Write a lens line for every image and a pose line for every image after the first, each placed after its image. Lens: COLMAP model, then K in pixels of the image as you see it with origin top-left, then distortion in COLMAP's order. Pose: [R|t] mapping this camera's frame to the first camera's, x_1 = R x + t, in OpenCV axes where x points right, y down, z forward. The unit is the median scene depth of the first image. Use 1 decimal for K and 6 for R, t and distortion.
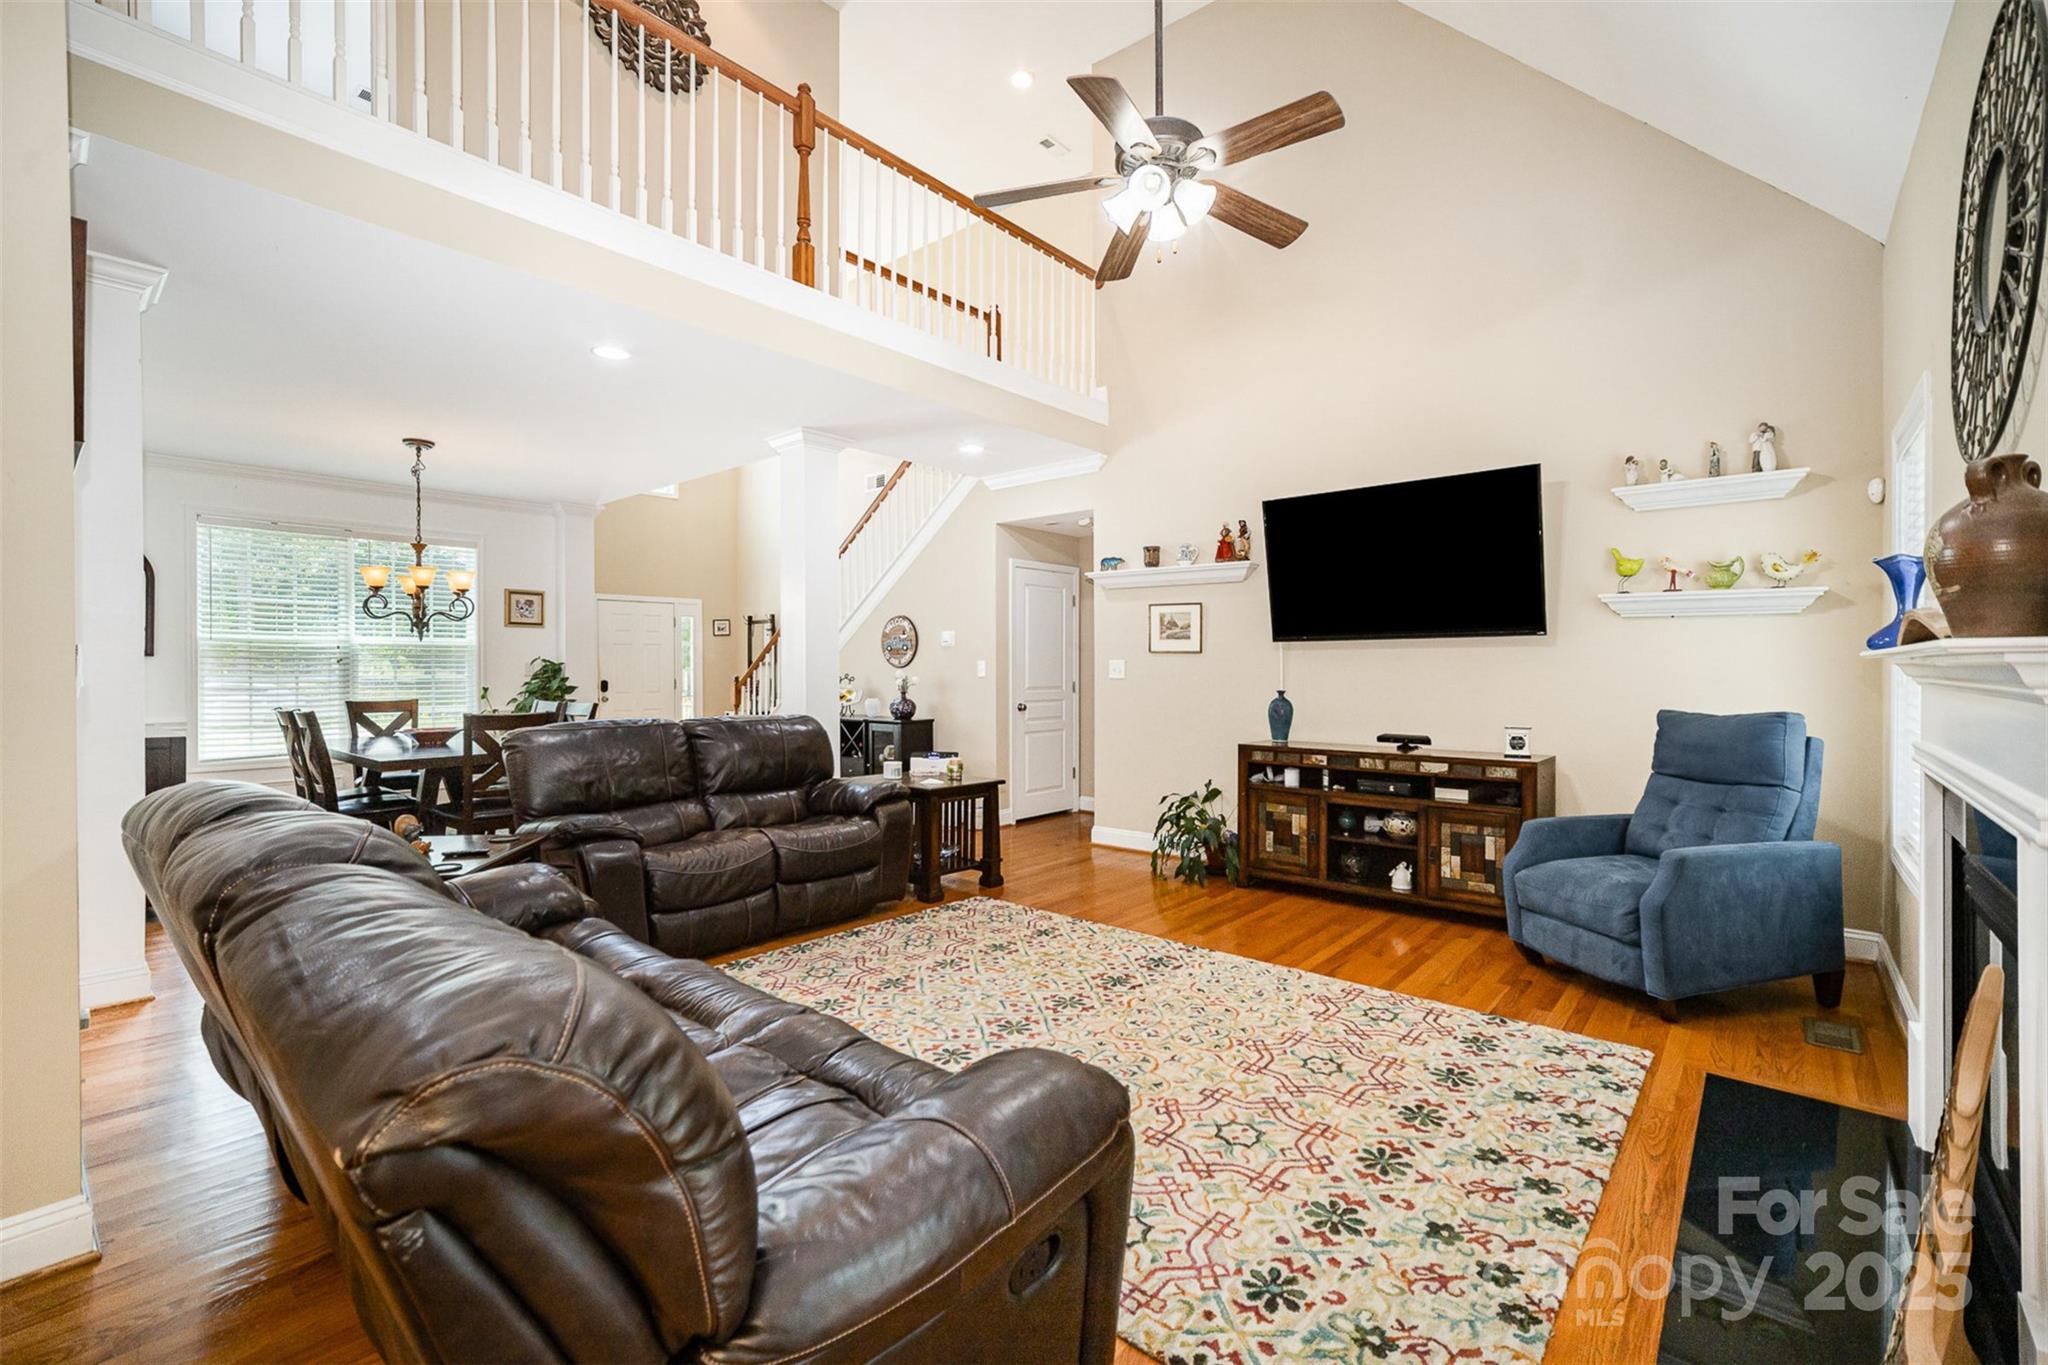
lens RADIAL K [[891.8, 0, 1030.4], [0, 891.8, 675.3], [0, 0, 1]] dist [-0.015915, 0.002155]
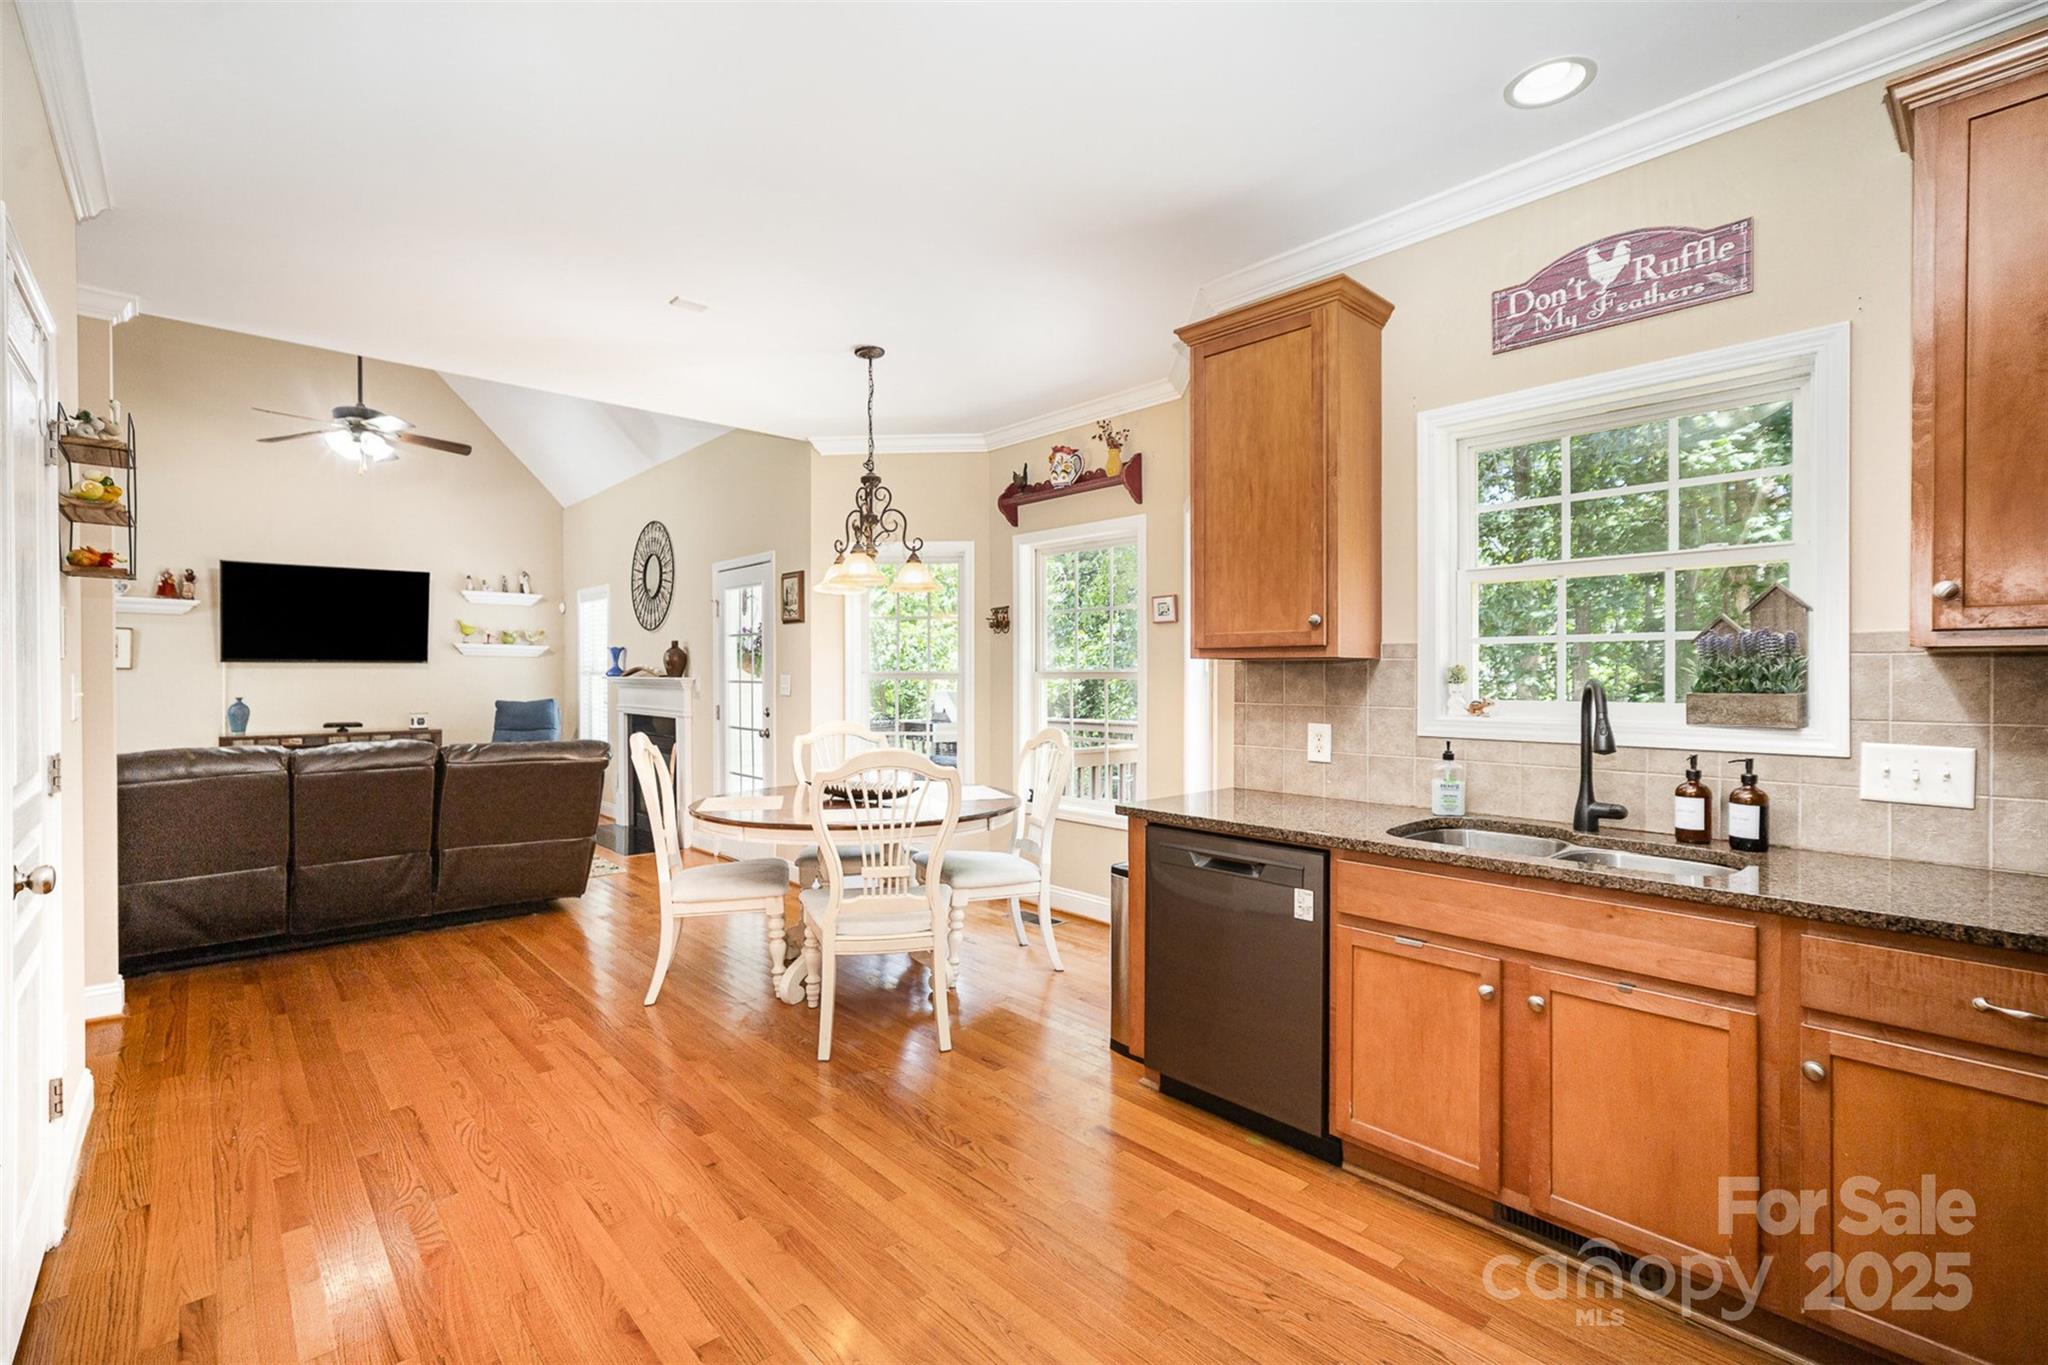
lens RADIAL K [[891.8, 0, 1014.0], [0, 891.8, 685.8], [0, 0, 1]] dist [-0.015915, 0.002155]
pose [[0.125576, -0.014189, 0.991983, -1.319185], [0.004693, 0.999895, 0.013708, -0.020451], [-0.992073, 0.002934, 0.125629, -0.549427]]
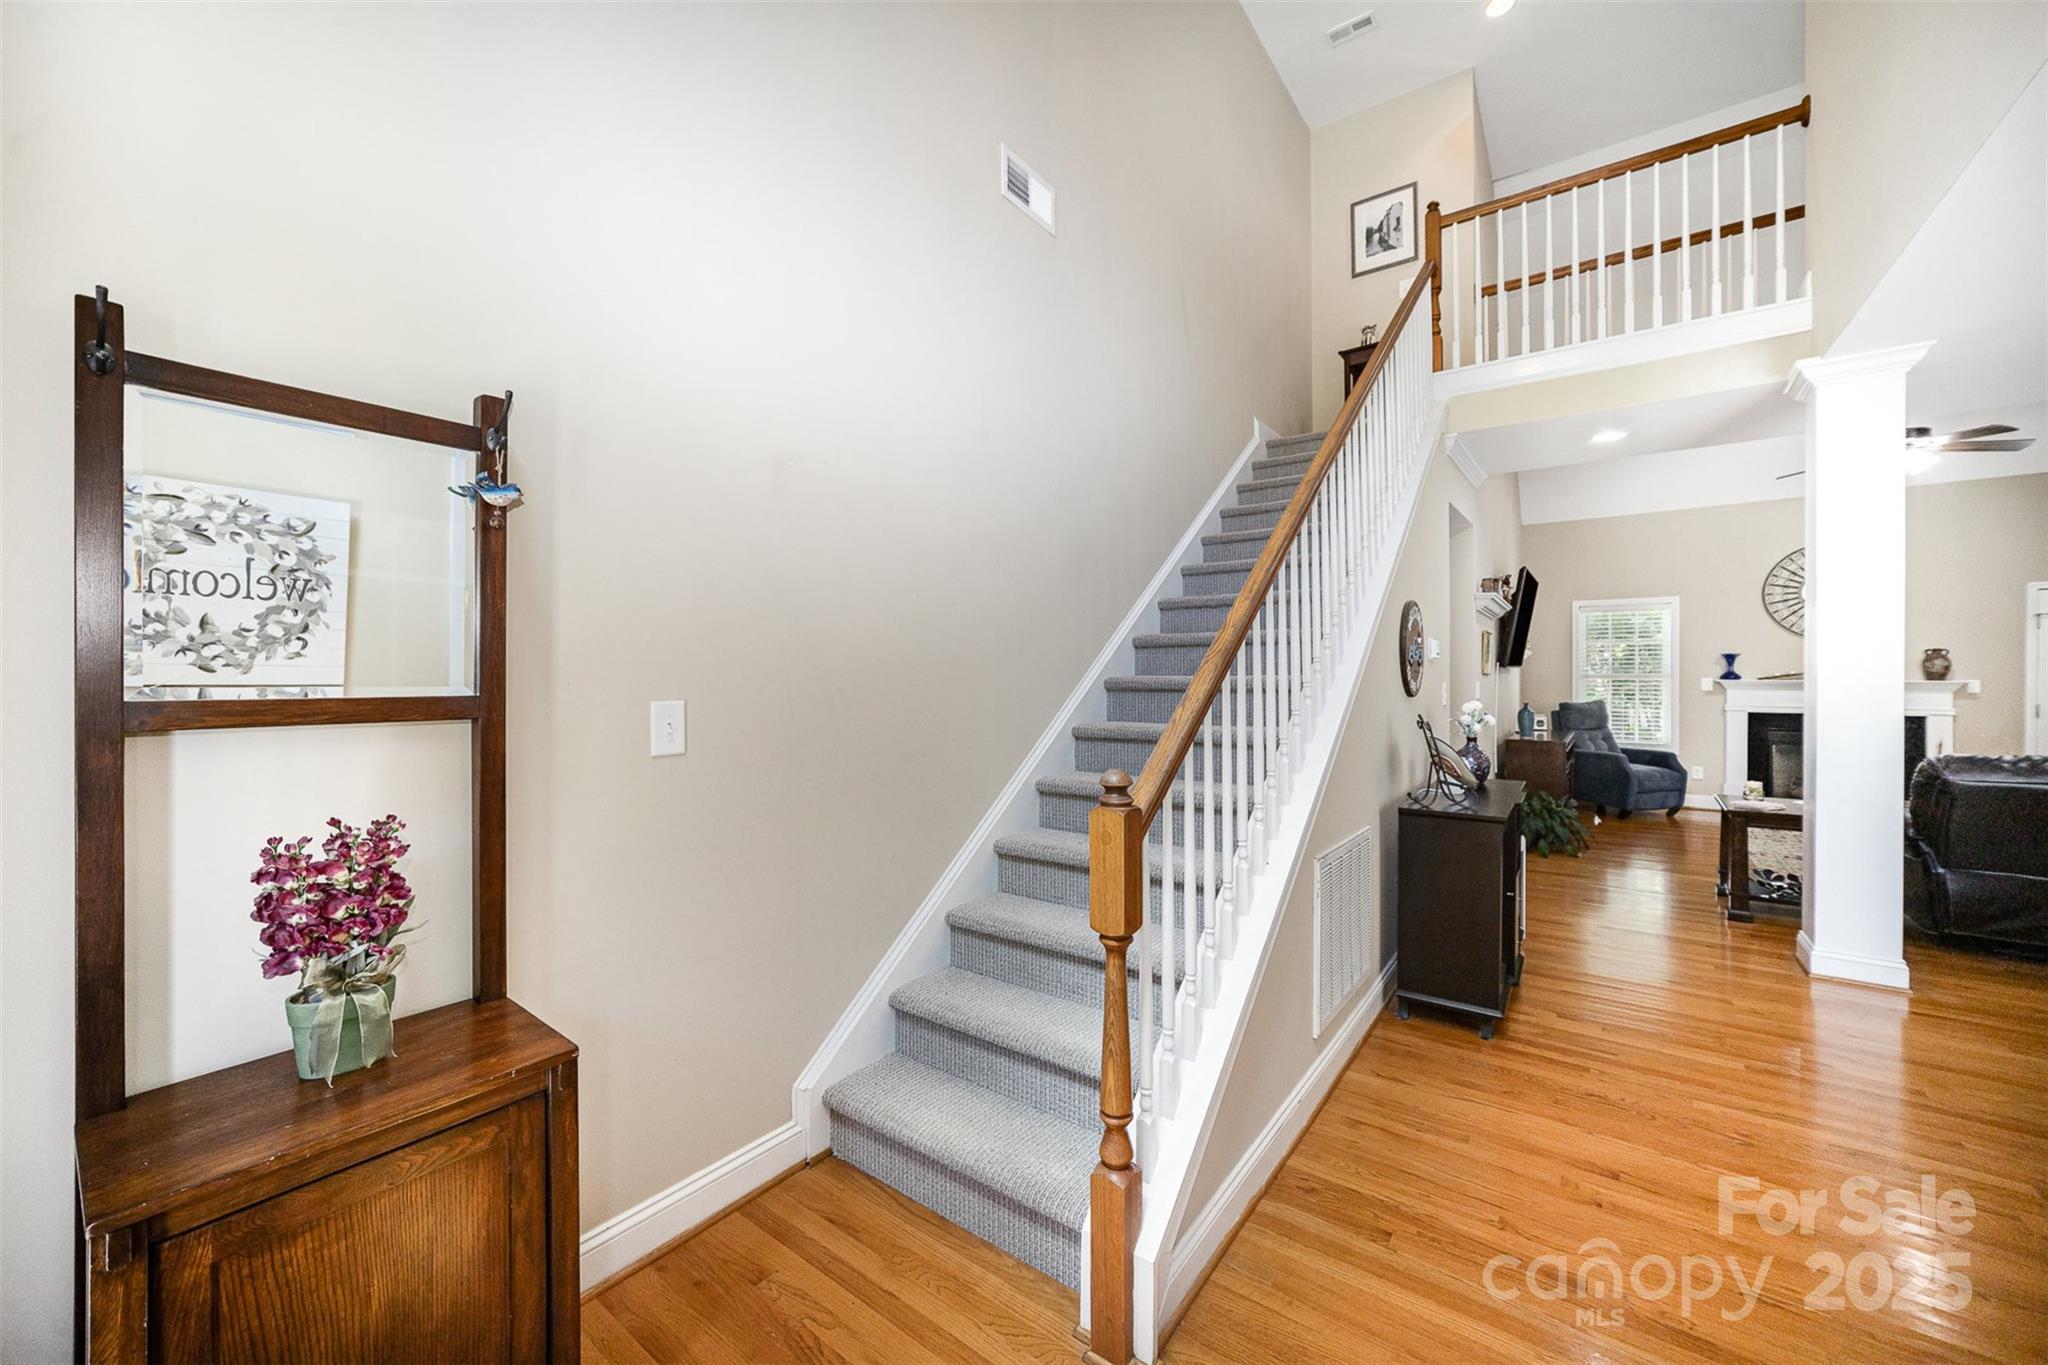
lens RADIAL K [[776.4, 0, 1028.4], [0, 776.4, 675.1], [0, 0, 1]] dist [0.001260, 0.000270]
pose [[-0.068384, -0.000726, 0.997659, -1.267310], [0.006999, 0.999975, 0.001207, -0.045015], [-0.997635, 0.007065, -0.068377, 2.609869]]
